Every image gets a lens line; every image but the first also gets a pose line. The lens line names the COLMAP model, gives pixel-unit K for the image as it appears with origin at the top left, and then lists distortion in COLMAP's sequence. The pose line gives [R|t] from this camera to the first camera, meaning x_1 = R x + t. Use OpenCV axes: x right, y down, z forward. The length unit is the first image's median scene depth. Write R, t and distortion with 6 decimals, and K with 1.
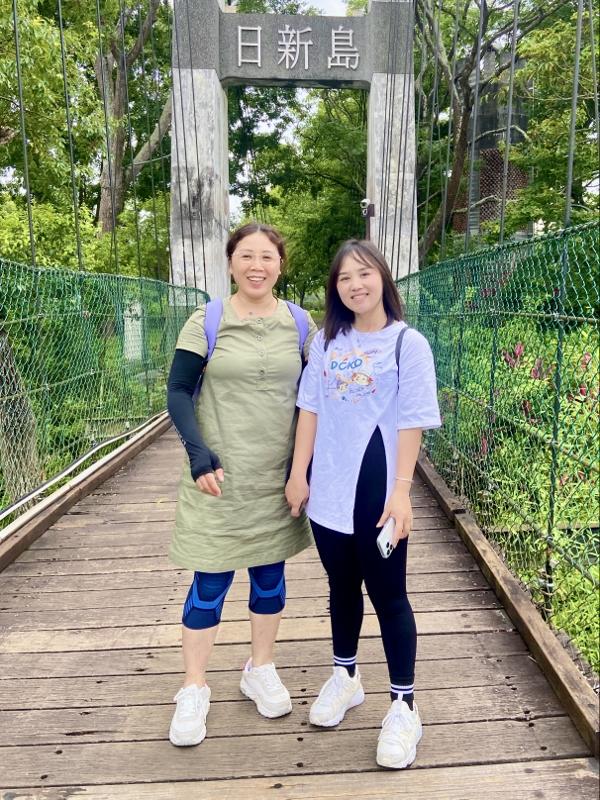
lens RADIAL K [[617.6, 0, 295.2], [0, 617.6, 397.1], [0, 0, 1]] dist [0.022623, -0.014803]
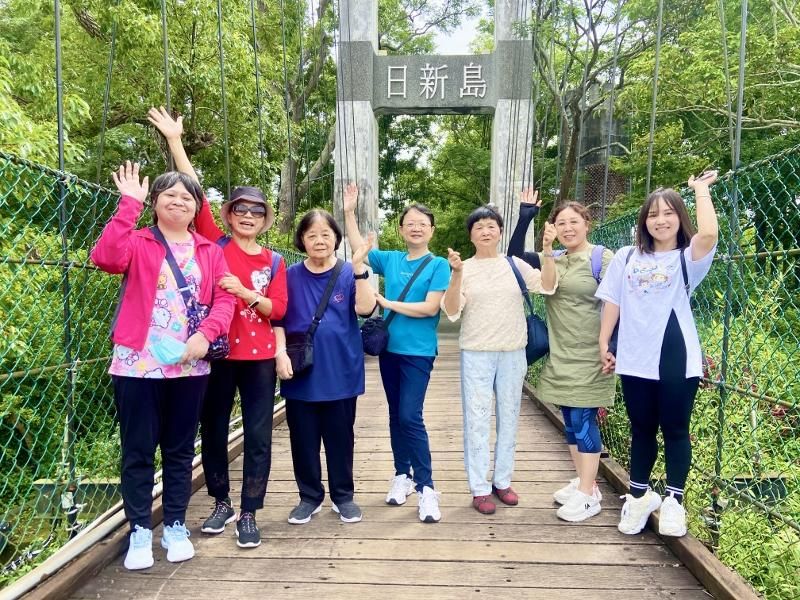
lens RADIAL K [[617.6, 0, 402.1], [0, 617.6, 302.2], [0, 0, 1]] dist [0.022623, -0.014803]
pose [[0.990822, 0.010075, -0.134799, 0.110089], [-0.011916, 0.999846, -0.012859, -0.113358], [0.134649, 0.014348, 0.990789, -0.220978]]
